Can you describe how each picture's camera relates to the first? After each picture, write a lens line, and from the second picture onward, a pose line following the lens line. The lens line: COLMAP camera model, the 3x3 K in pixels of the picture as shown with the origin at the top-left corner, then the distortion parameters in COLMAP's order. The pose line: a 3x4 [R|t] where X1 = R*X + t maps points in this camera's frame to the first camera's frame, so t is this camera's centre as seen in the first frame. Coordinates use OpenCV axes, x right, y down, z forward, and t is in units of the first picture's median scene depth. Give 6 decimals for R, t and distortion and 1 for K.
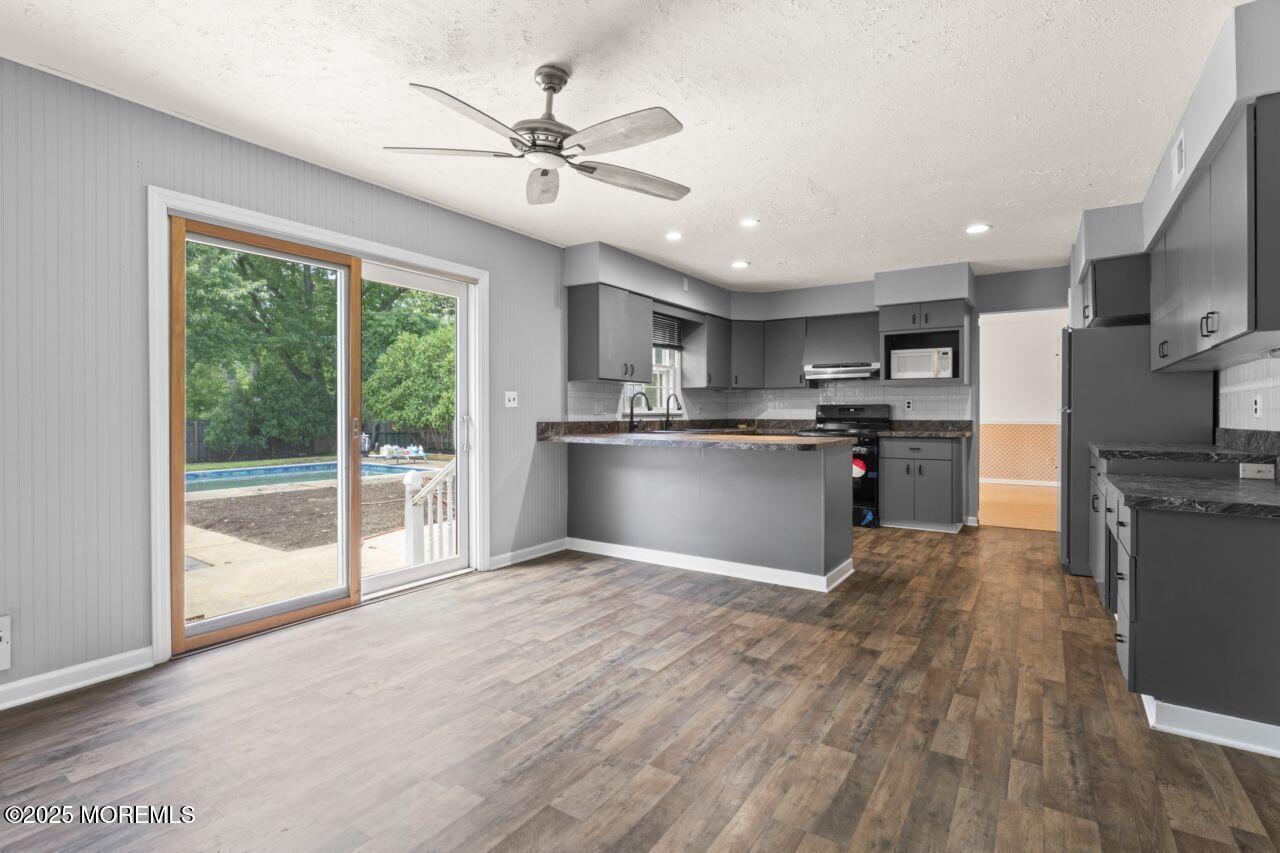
lens RADIAL K [[570.3, 0, 652.1], [0, 570.3, 417.7], [0, 0, 1]] dist [-0.002480, 0.000279]
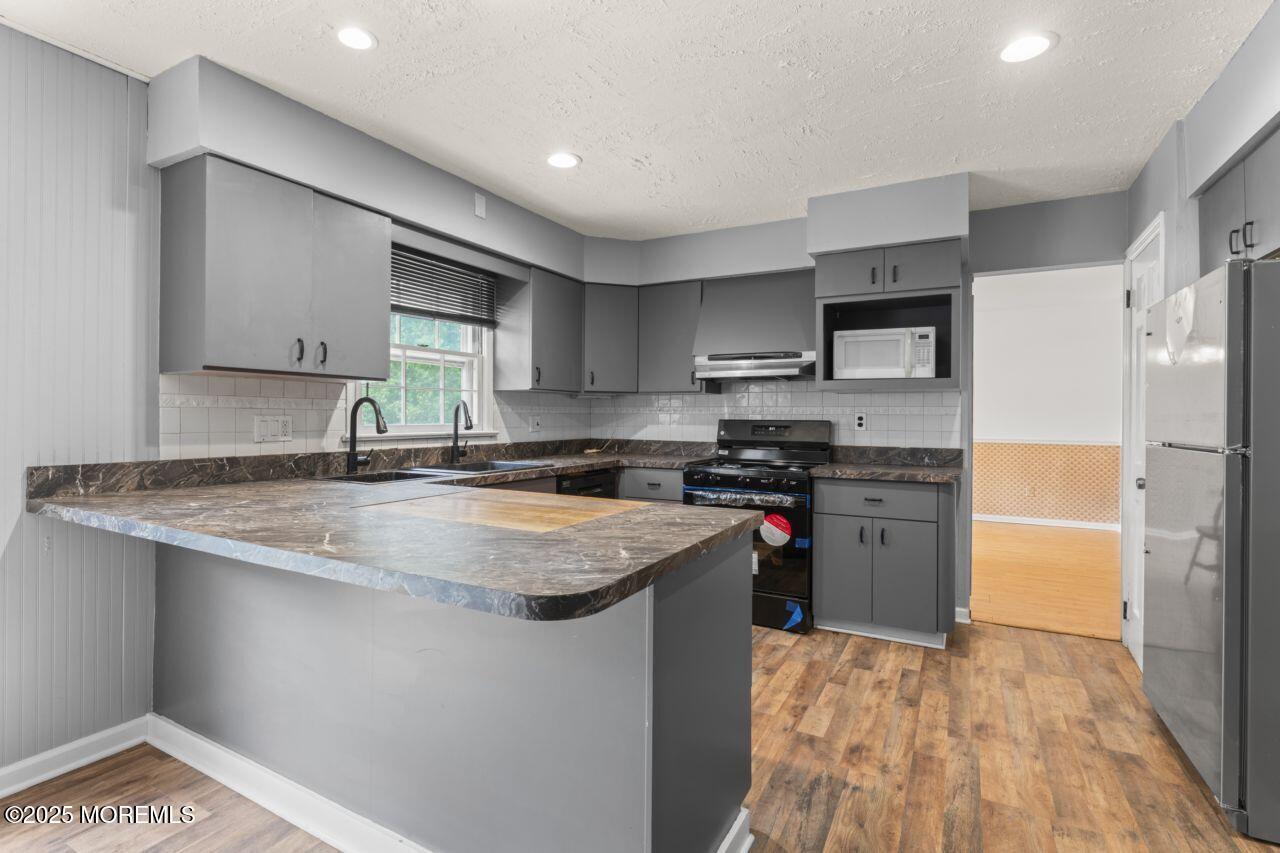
lens RADIAL K [[589.5, 0, 638.8], [0, 589.5, 419.8], [0, 0, 1]] dist [0.003118, 0.002819]
pose [[0.996152, 0.006904, 0.087372, 0.174745], [-0.006716, 0.999974, -0.002447, -0.024325], [-0.087387, 0.001851, 0.996173, 0.434187]]
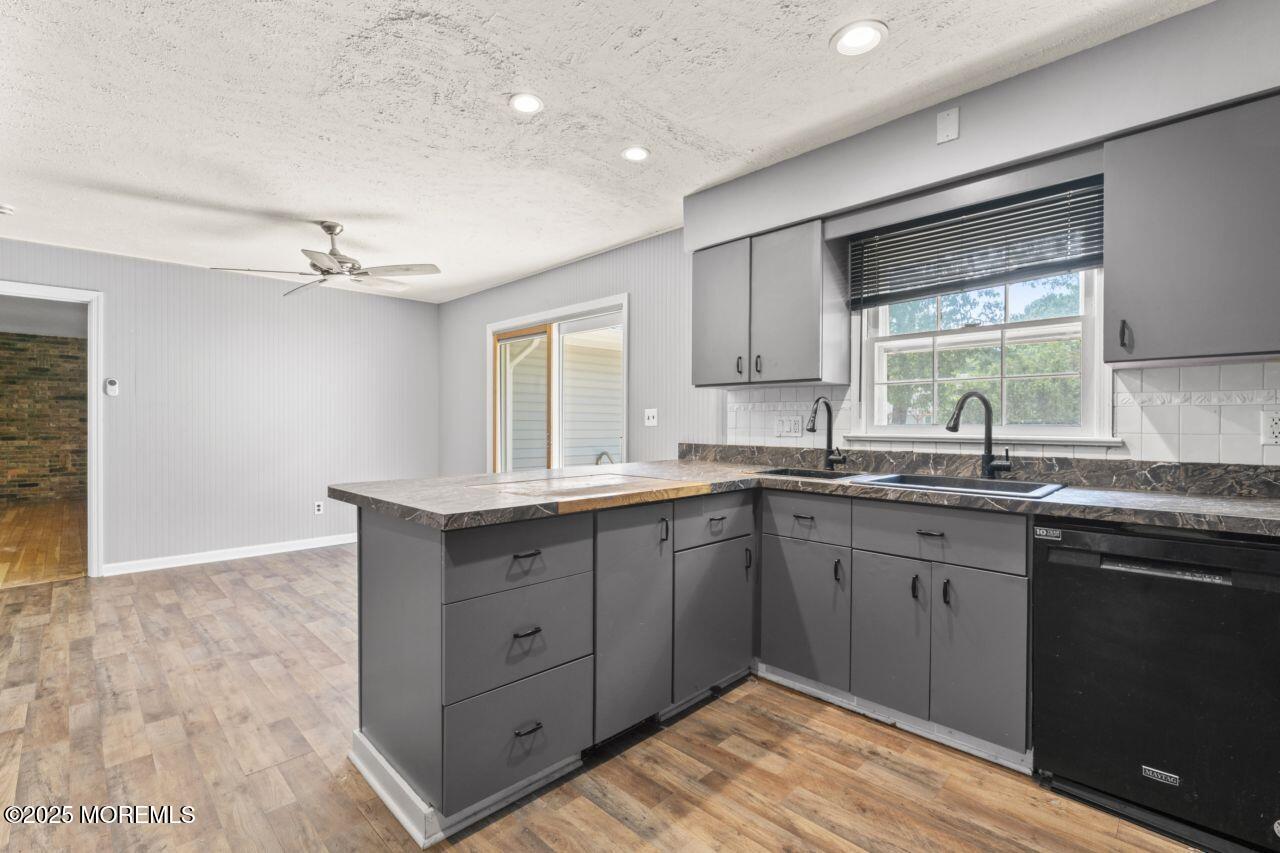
lens RADIAL K [[570.3, 0, 645.0], [0, 570.3, 430.0], [0, 0, 1]] dist [-0.002480, 0.000279]
pose [[-0.179949, 0.012343, -0.983598, 0.531826], [-0.010302, 0.999843, 0.014432, -0.019441], [0.983622, 0.012731, -0.179794, 0.912080]]
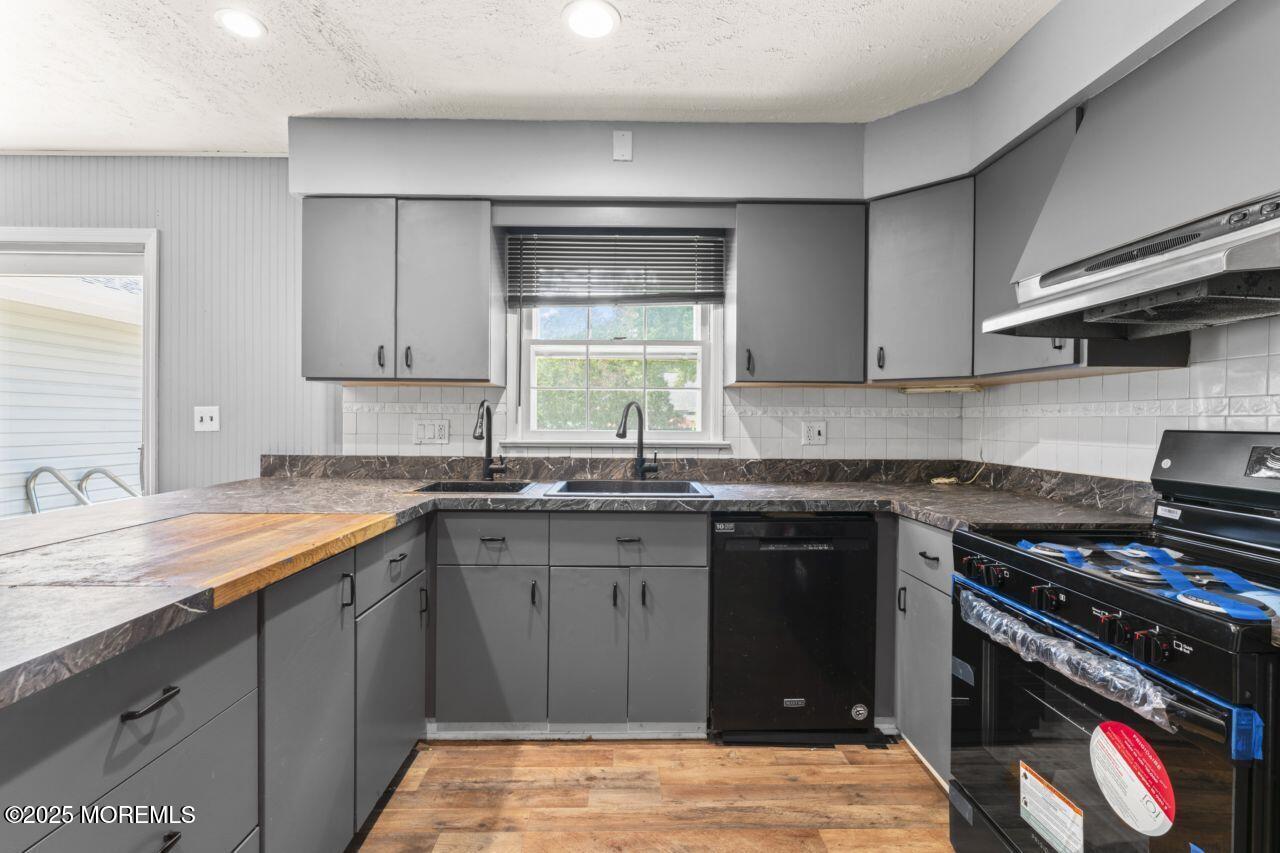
lens RADIAL K [[570.3, 0, 642.1], [0, 570.3, 427.8], [0, 0, 1]] dist [-0.002480, 0.000279]
pose [[0.577490, 0.015102, -0.816258, 0.443818], [-0.014223, 0.999863, 0.008436, -0.026867], [0.816274, 0.006738, 0.577626, 0.810953]]
